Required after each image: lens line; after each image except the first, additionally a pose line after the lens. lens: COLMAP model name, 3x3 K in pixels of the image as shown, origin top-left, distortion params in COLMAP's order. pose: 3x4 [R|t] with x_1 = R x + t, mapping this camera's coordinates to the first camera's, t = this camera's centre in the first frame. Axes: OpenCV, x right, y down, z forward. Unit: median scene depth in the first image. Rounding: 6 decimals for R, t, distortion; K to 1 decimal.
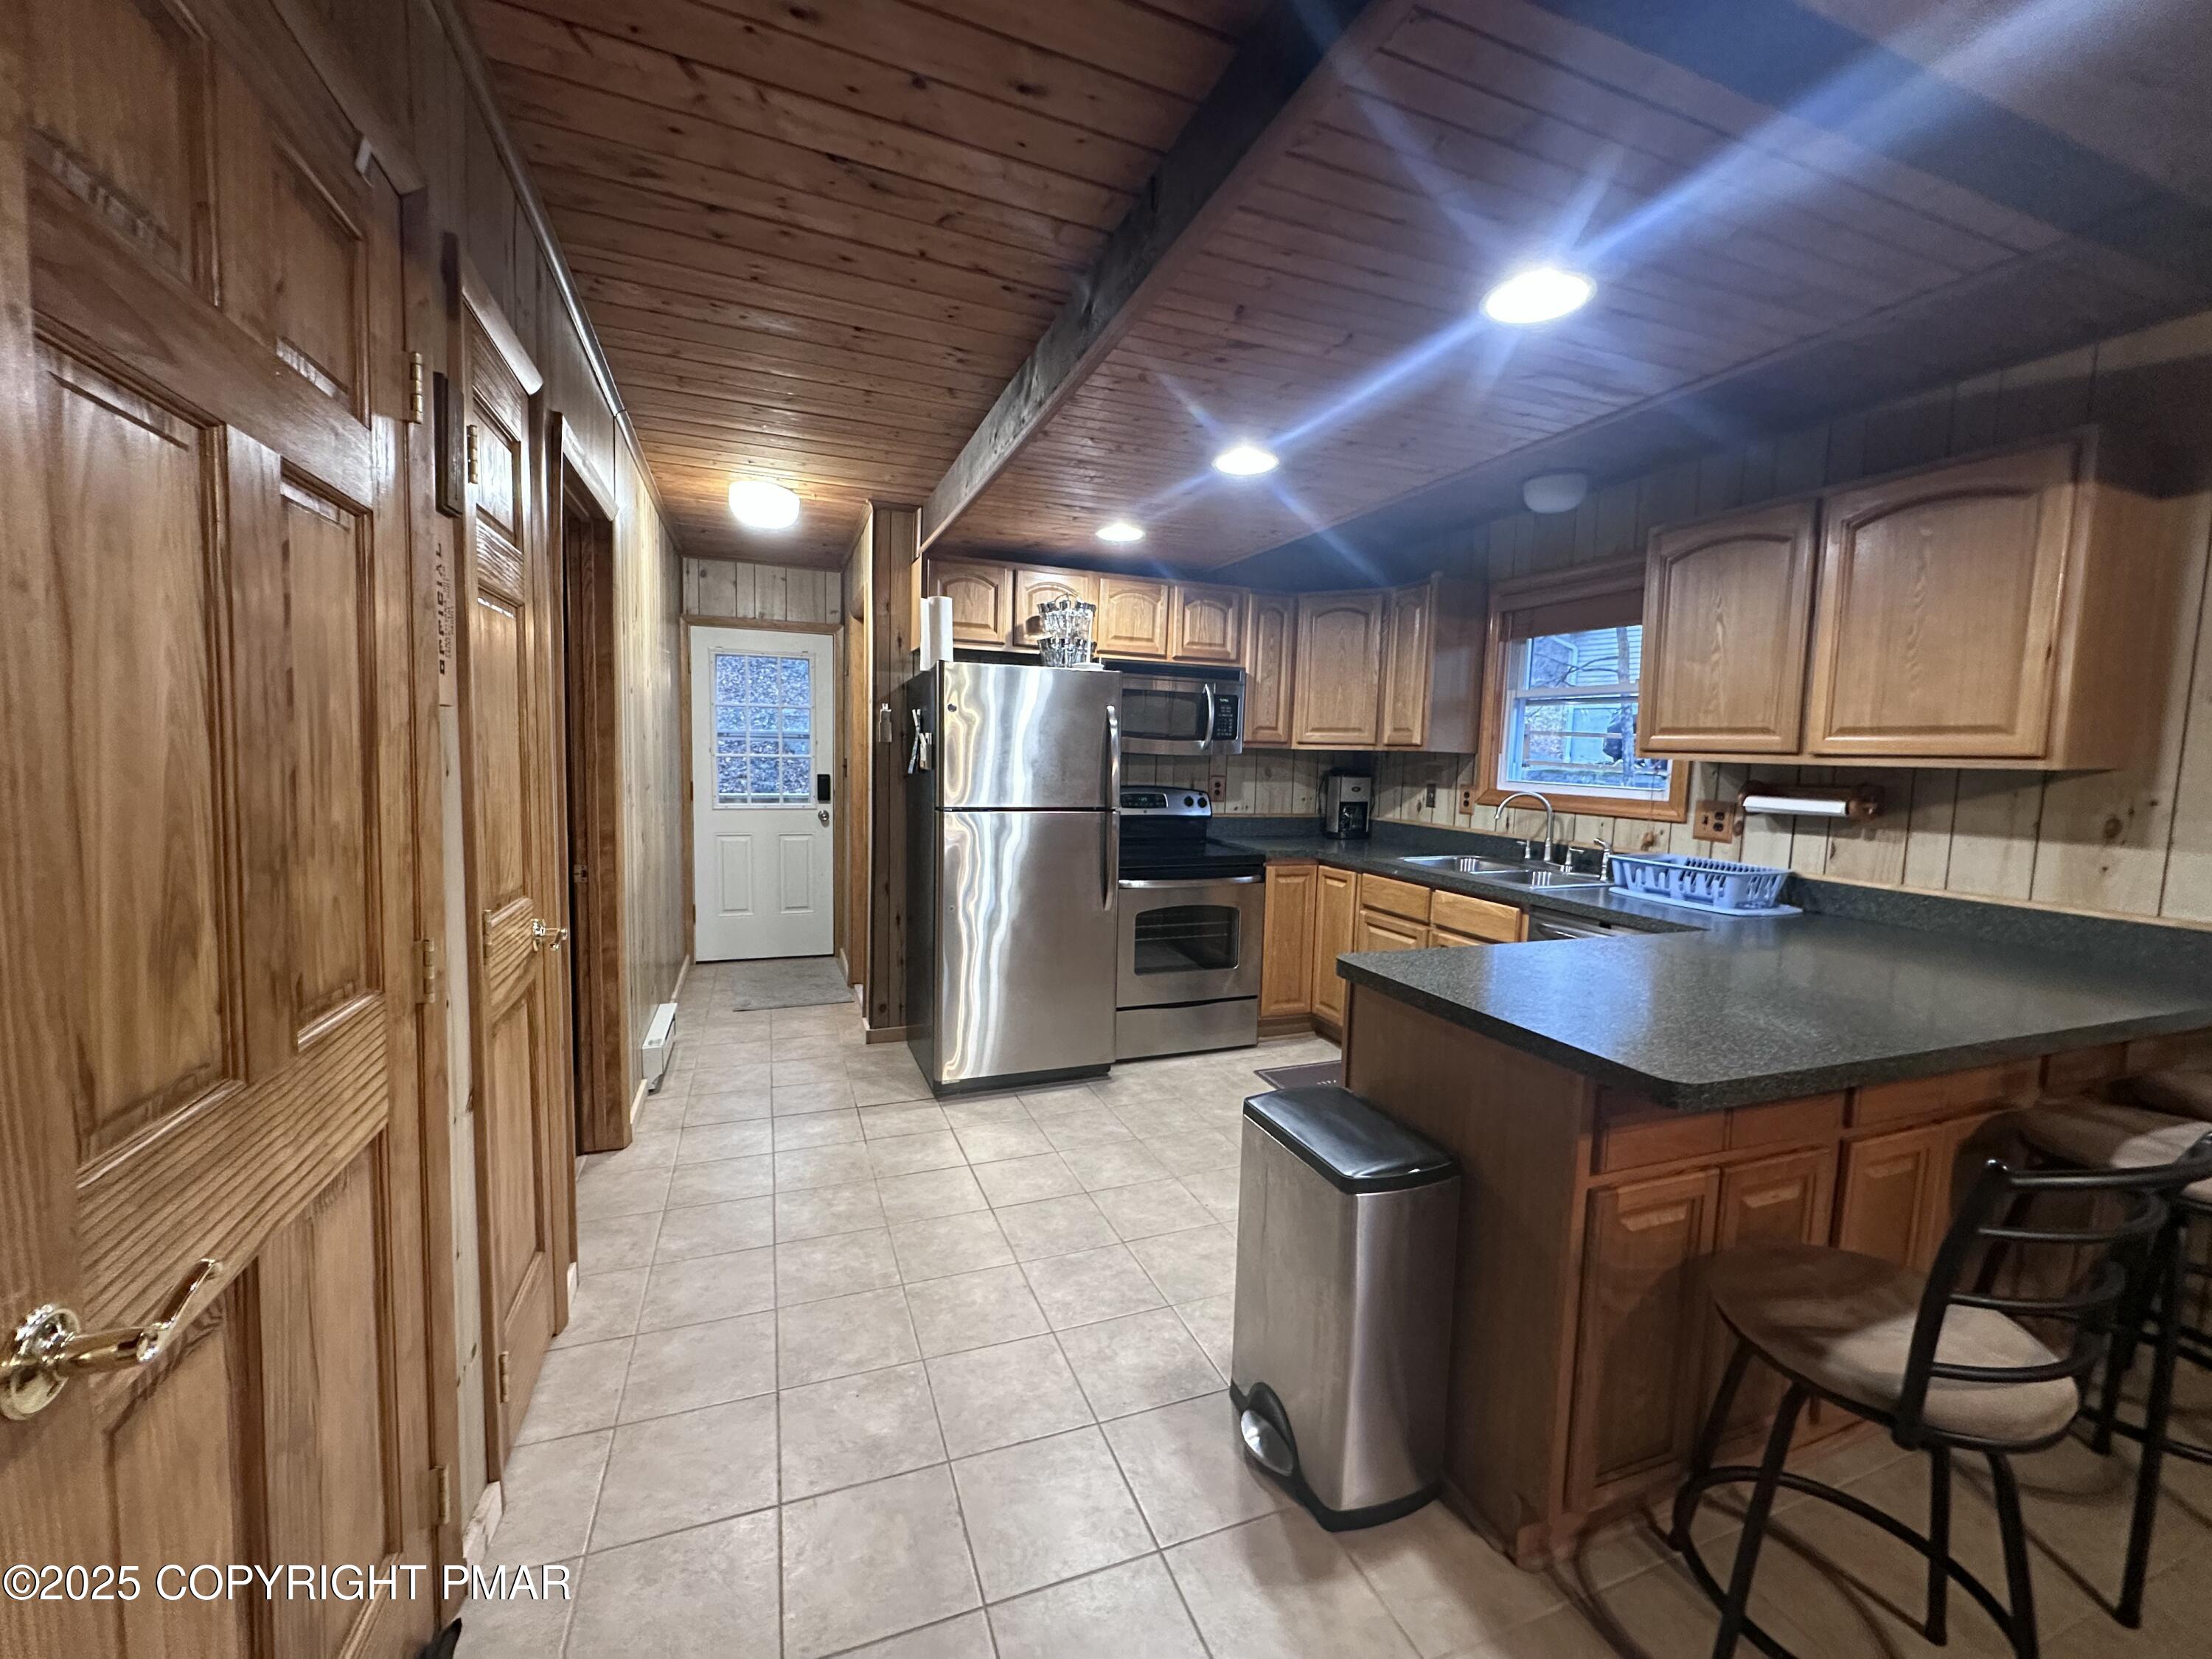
lens RADIAL K [[881.5, 0, 1107.7], [0, 881.5, 825.8], [0, 0, 1]] dist [-0.007631, 0.001586]
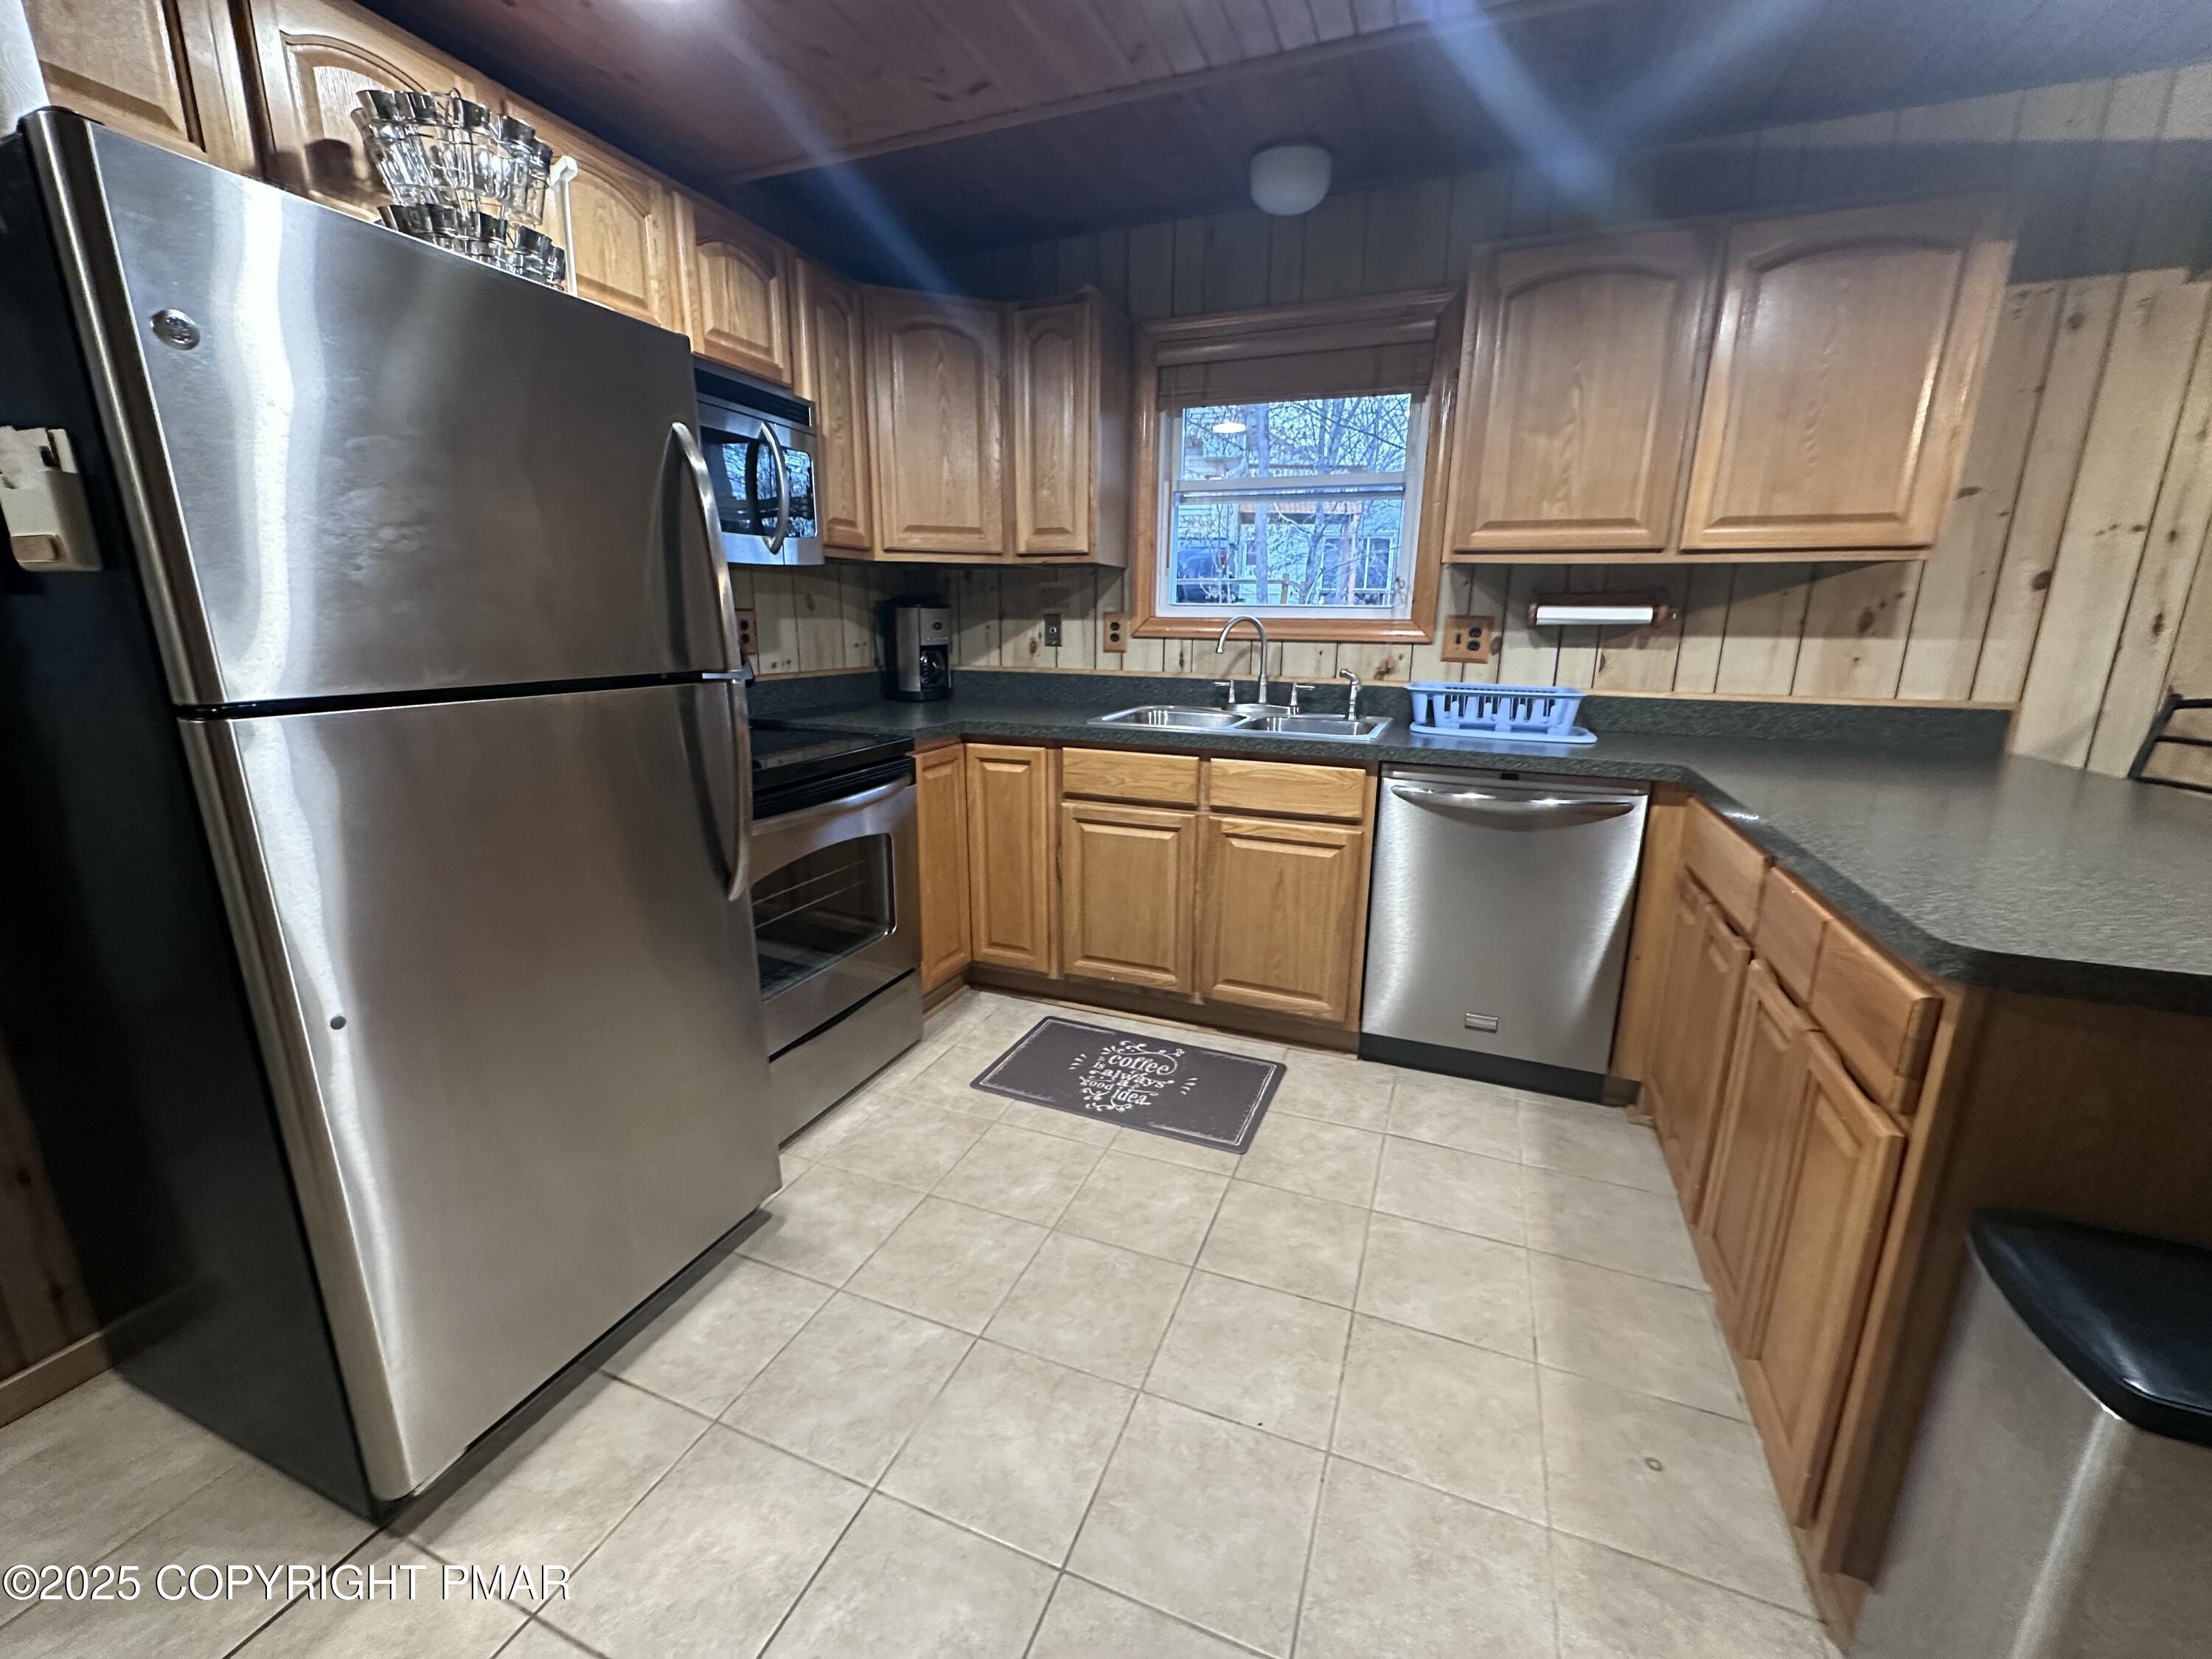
lens RADIAL K [[881.5, 0, 1108.1], [0, 881.5, 829.2], [0, 0, 1]] dist [-0.007631, 0.001586]
pose [[0.682935, -0.191660, 0.704888, -0.197425], [0.072201, 0.977952, 0.195953, -0.016573], [-0.726903, -0.082929, 0.681715, 0.592025]]
